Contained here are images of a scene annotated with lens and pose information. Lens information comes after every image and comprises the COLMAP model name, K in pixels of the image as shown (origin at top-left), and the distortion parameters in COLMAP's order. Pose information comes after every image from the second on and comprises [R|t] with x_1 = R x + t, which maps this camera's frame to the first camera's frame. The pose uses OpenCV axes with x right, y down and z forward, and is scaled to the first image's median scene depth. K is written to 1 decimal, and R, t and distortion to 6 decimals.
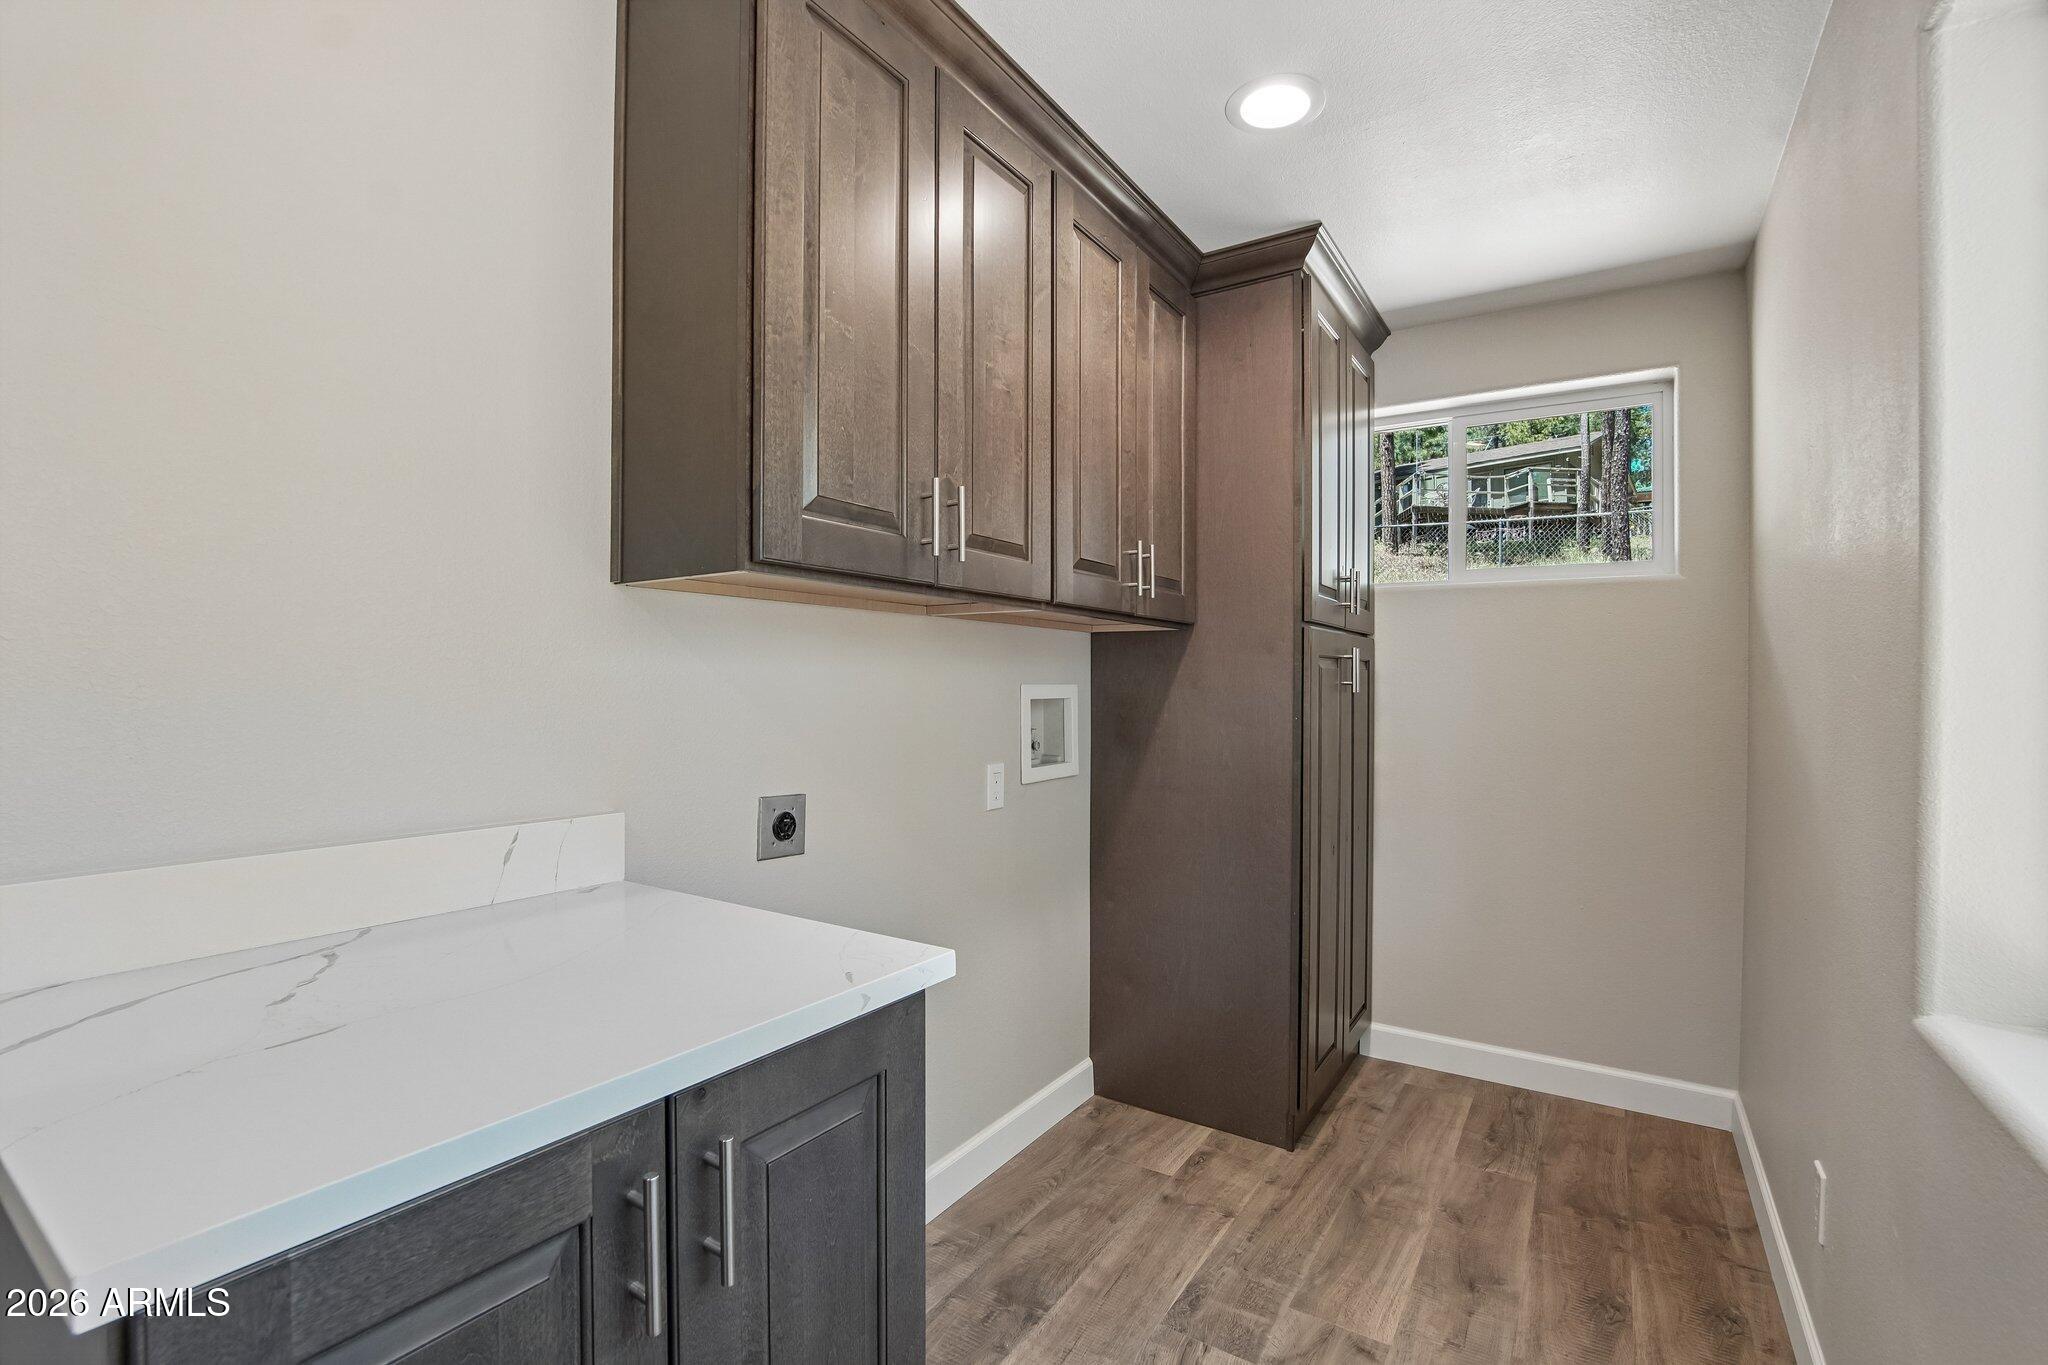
lens RADIAL K [[909.6, 0, 1017.9], [0, 909.6, 692.0], [0, 0, 1]] dist [-0.032634, 0.003308]
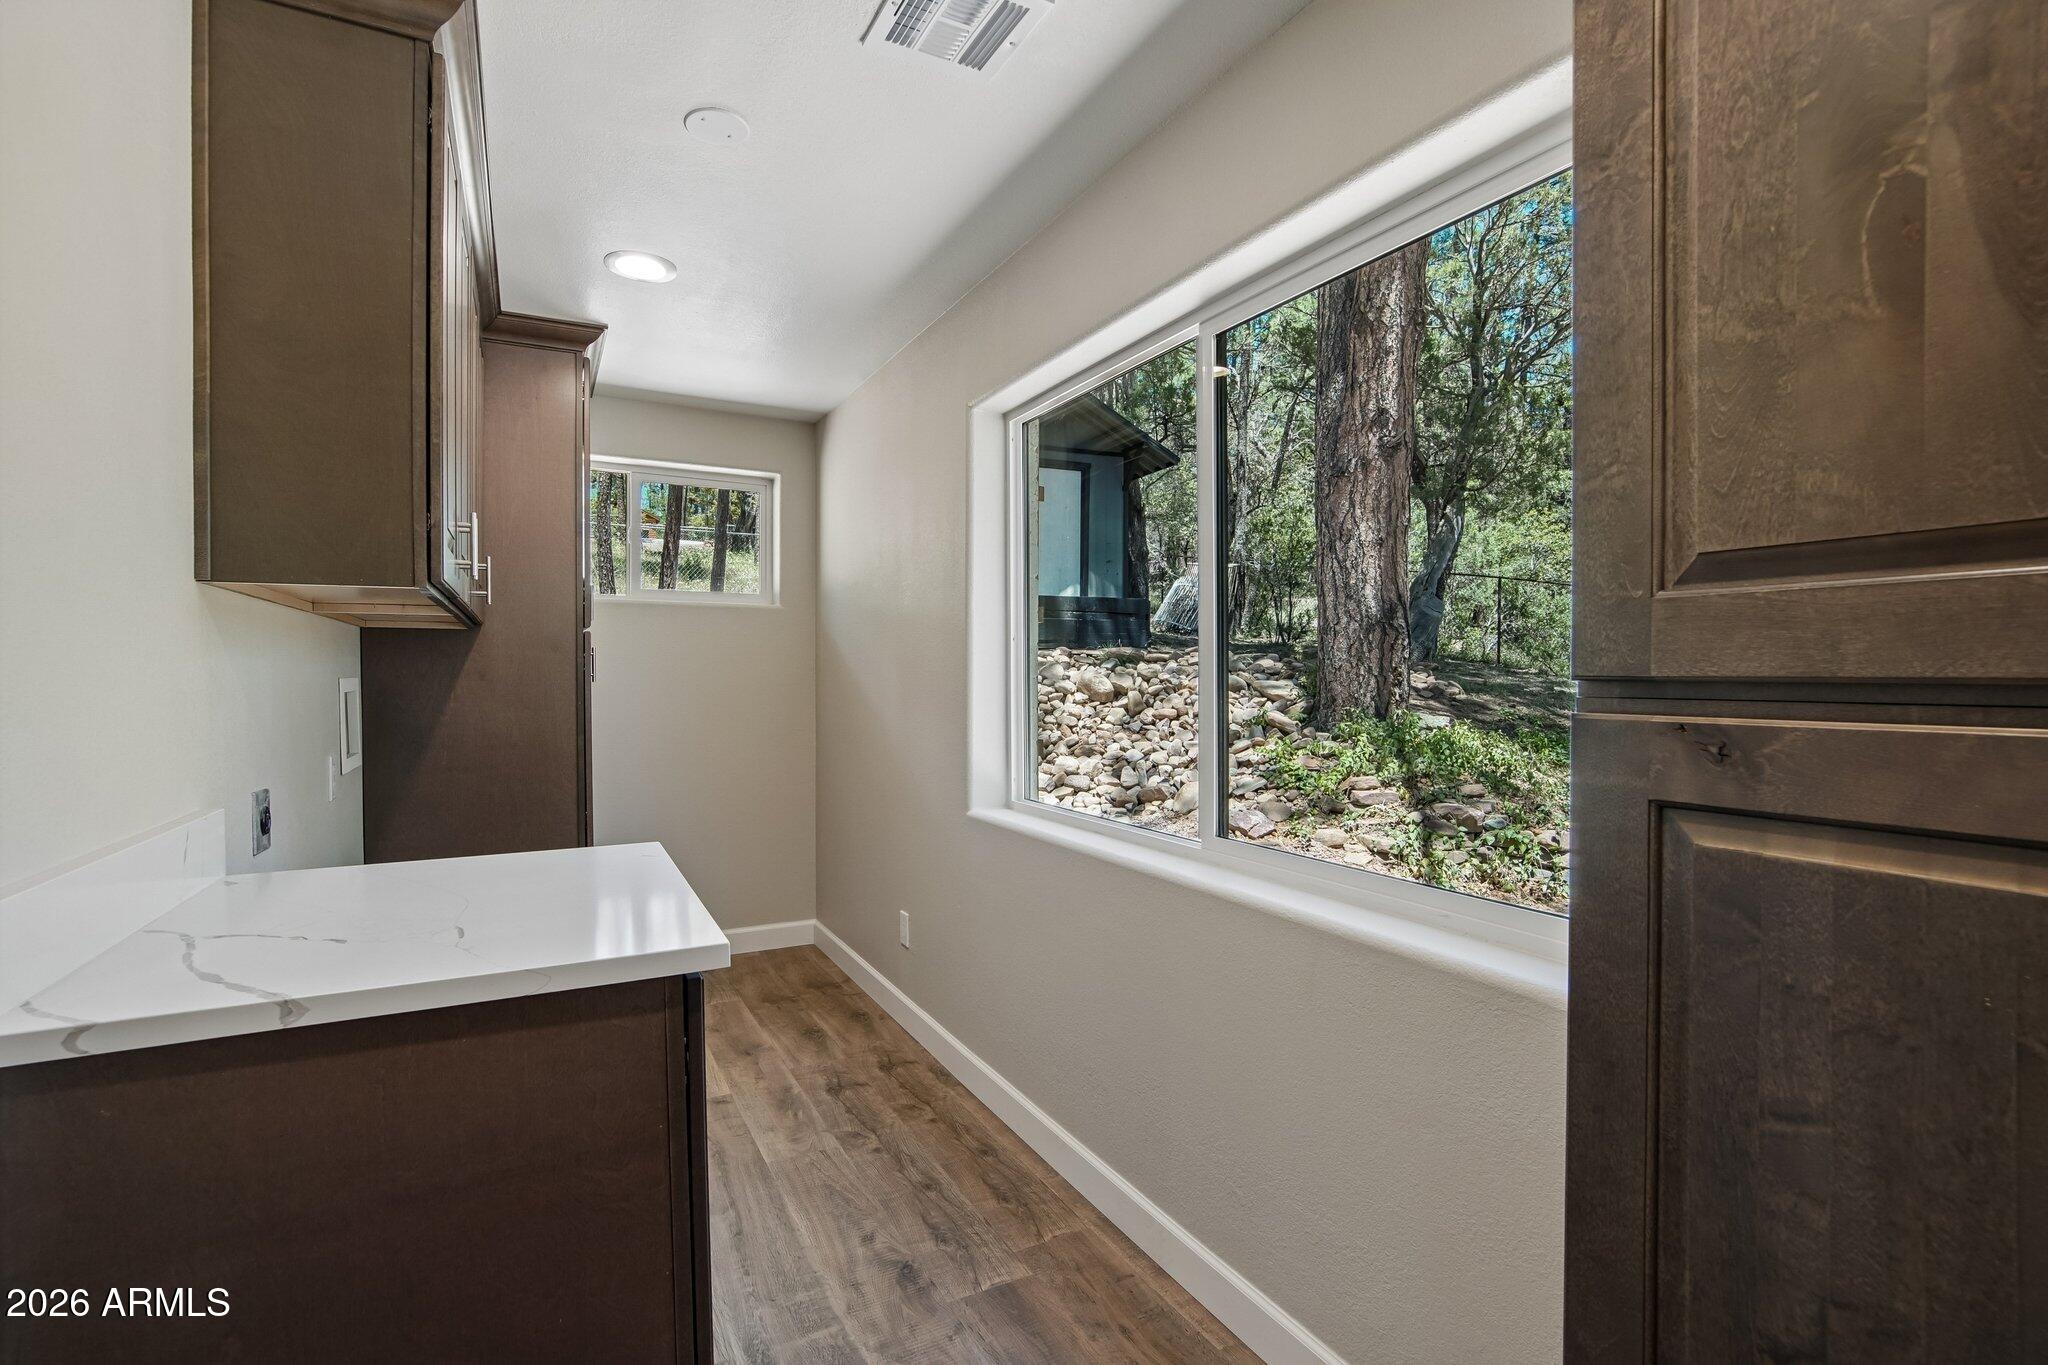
lens RADIAL K [[909.6, 0, 1024.8], [0, 909.6, 684.6], [0, 0, 1]] dist [-0.032634, 0.003308]
pose [[0.464867, -0.012499, 0.885292, -0.562615], [0.008595, 0.999917, 0.009604, -0.003660], [-0.885339, 0.003145, 0.464936, -0.158998]]
